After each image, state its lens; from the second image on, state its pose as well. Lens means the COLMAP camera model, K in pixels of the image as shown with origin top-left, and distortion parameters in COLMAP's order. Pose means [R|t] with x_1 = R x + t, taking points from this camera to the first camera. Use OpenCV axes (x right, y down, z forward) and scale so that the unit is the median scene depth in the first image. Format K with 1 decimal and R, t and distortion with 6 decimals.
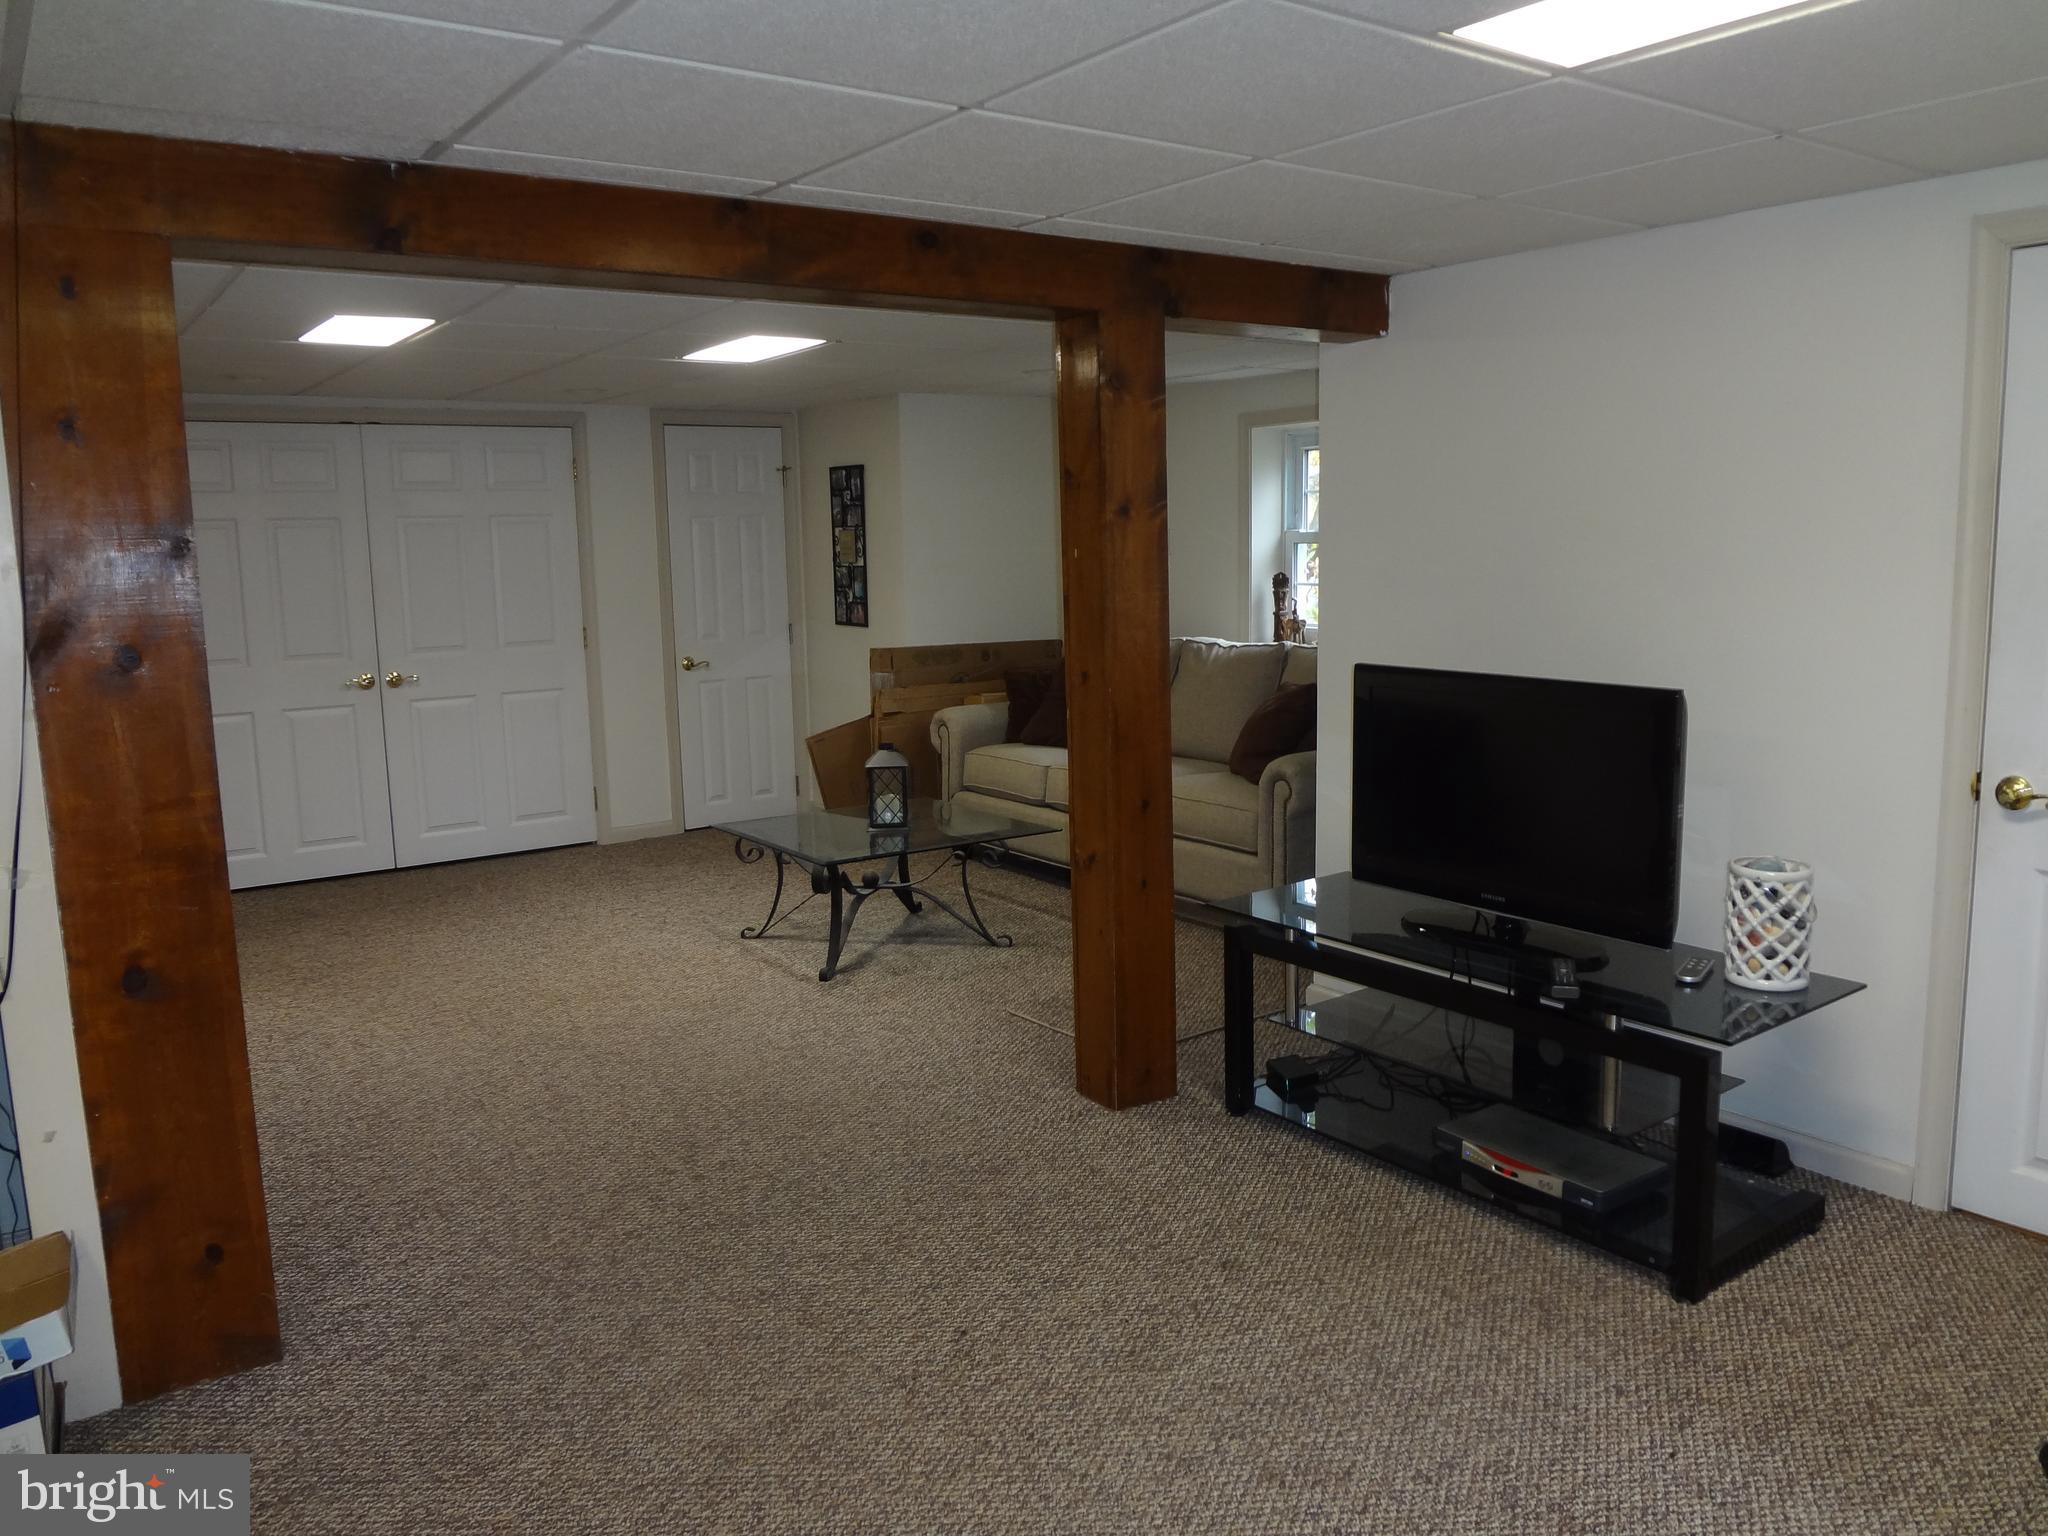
lens RADIAL K [[1525.3, 0, 1025.8], [0, 1525.3, 754.1], [0, 0, 1]] dist [-0.049064, 0.007782]
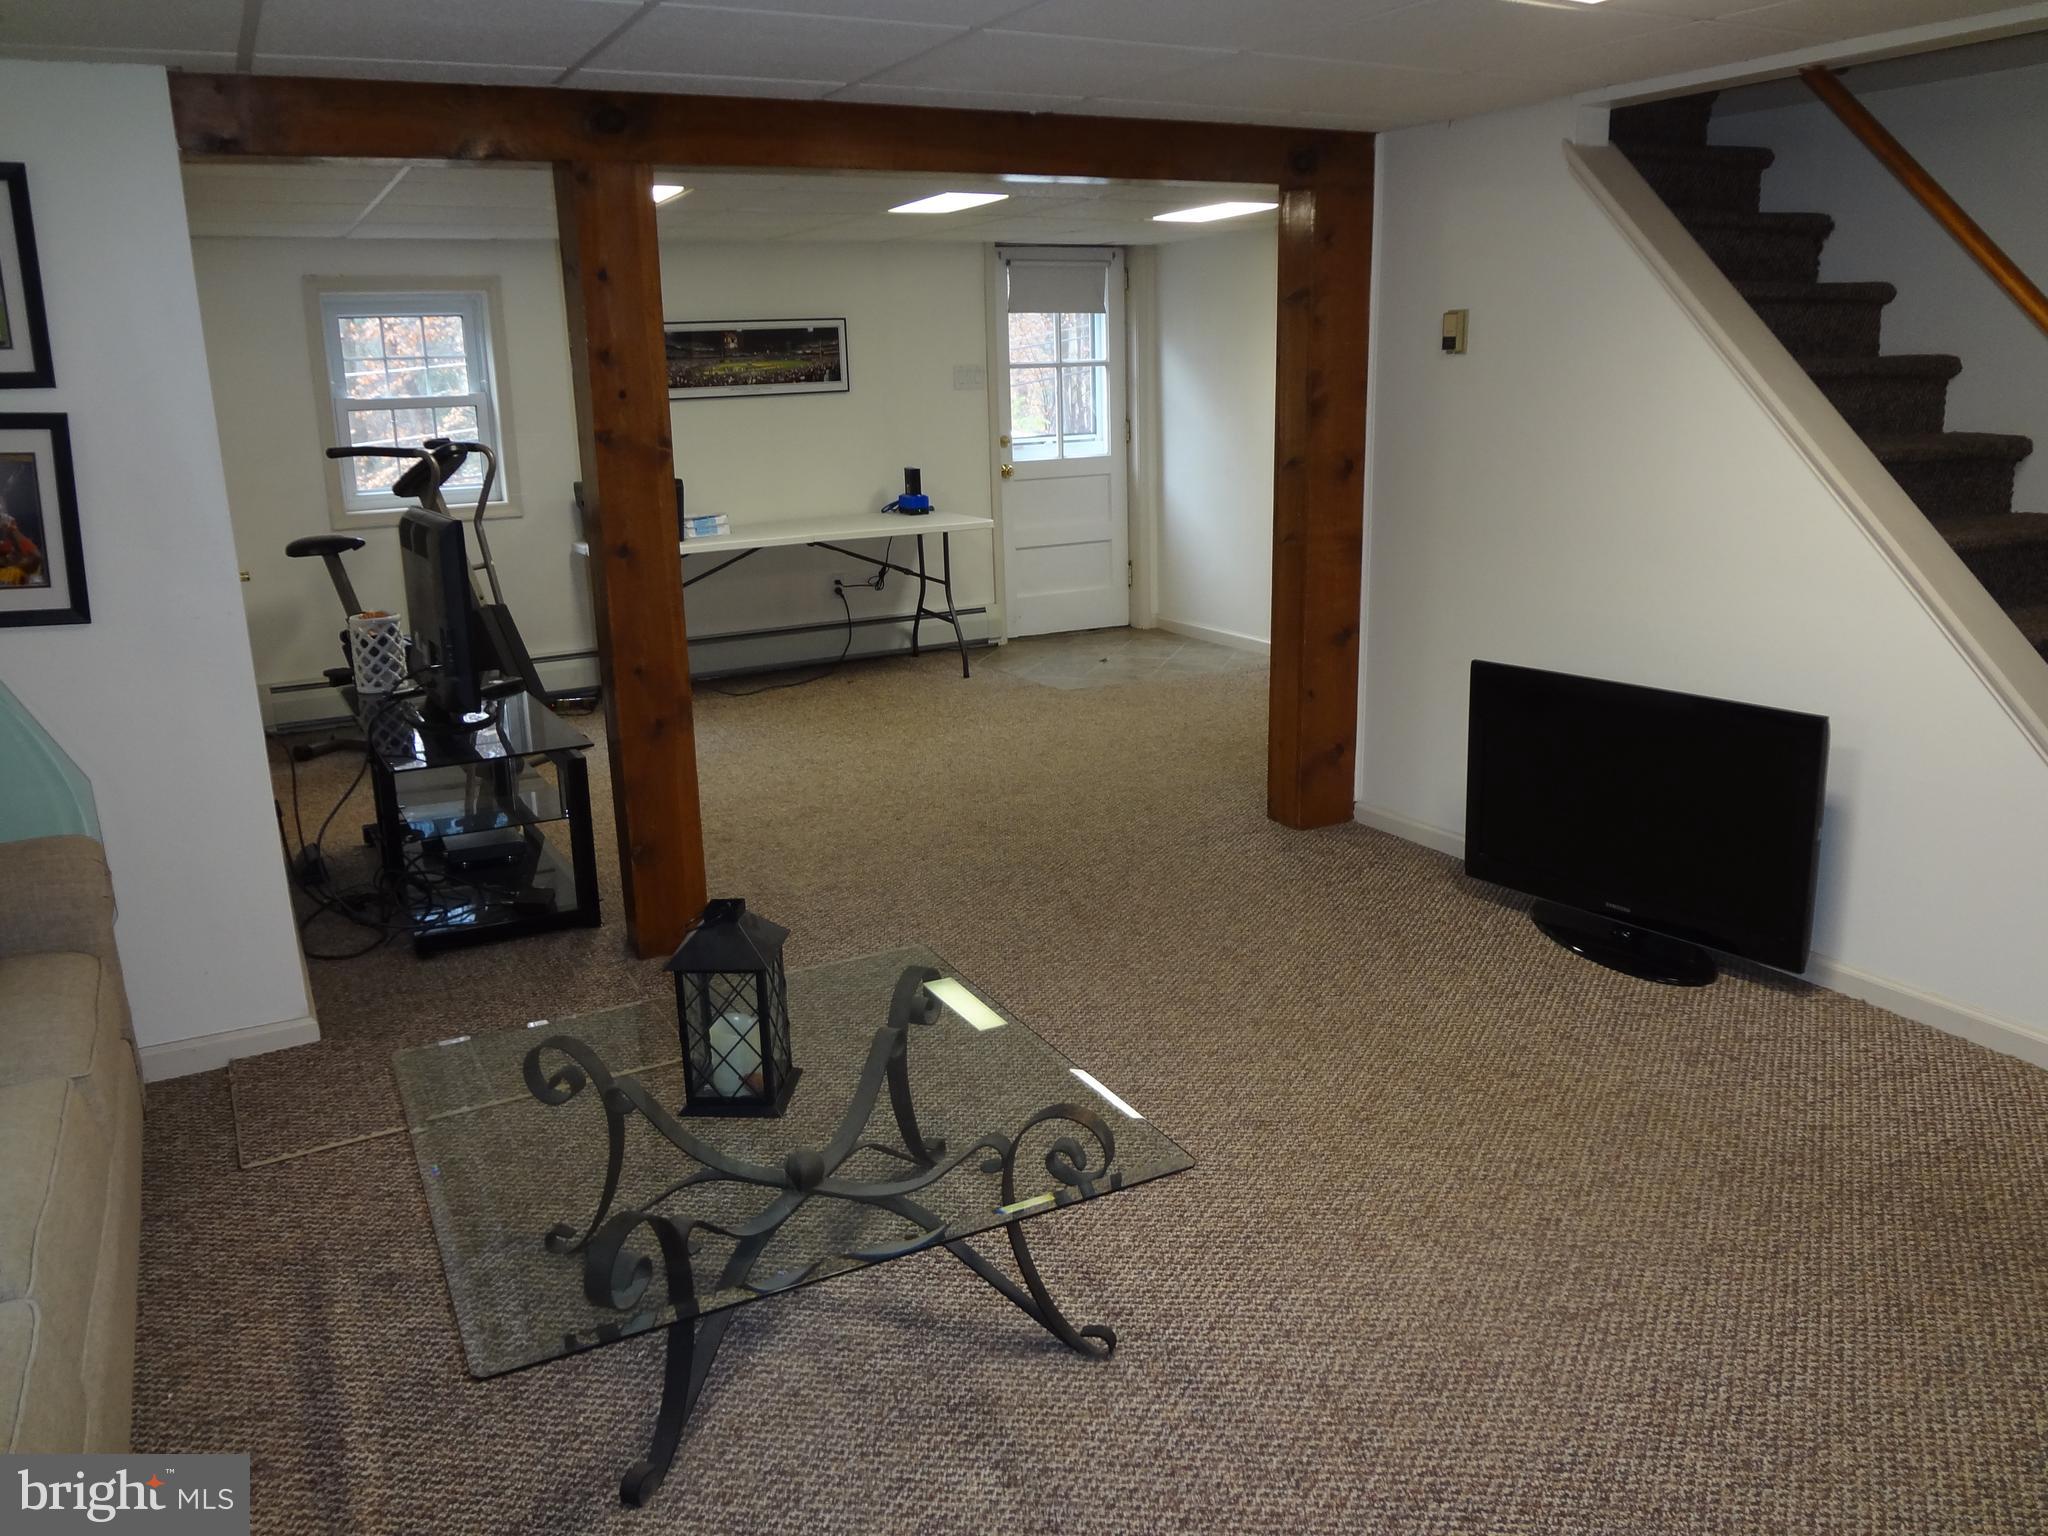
lens RADIAL K [[1525.3, 0, 1015.6], [0, 1525.3, 781.2], [0, 0, 1]] dist [-0.049064, 0.007782]
pose [[-0.989996, 0.017300, 0.140031, -0.172305], [0.071143, 0.918264, 0.389525, -0.144414], [-0.121847, 0.395590, -0.910309, 1.028814]]
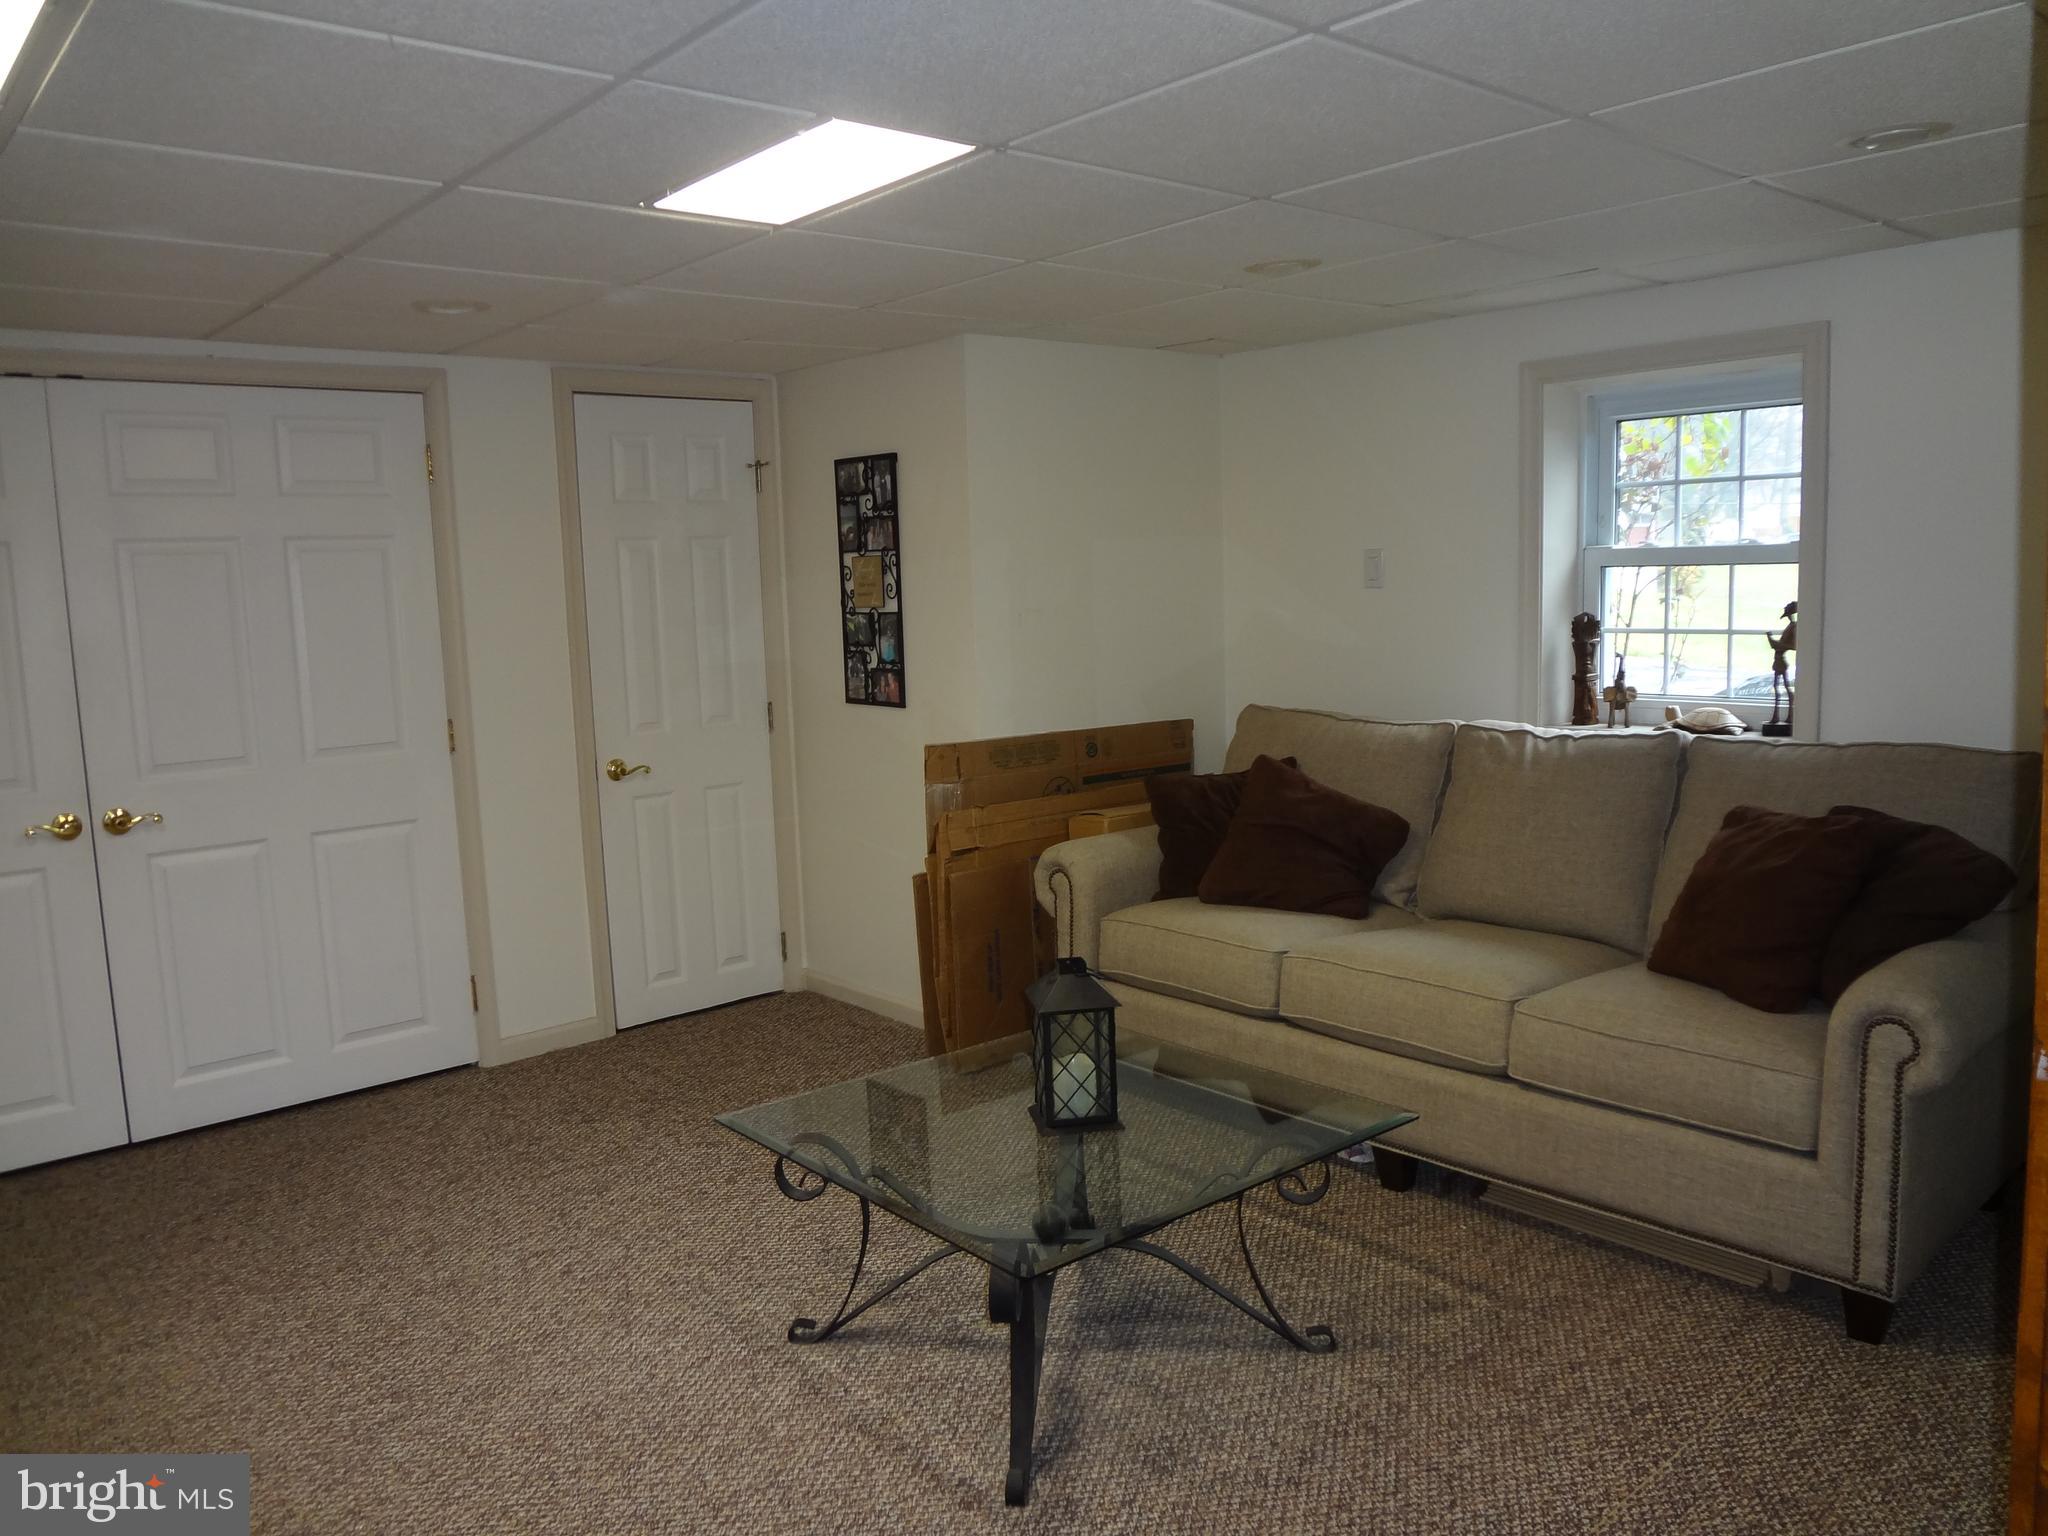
lens RADIAL K [[1525.3, 0, 1020.5], [0, 1525.3, 769.2], [0, 0, 1]] dist [-0.049064, 0.007782]
pose [[0.995863, -0.023752, 0.087710, -0.117358], [0.025266, 0.999549, -0.016201, -0.048269], [-0.087286, 0.018350, 0.996014, 0.377952]]
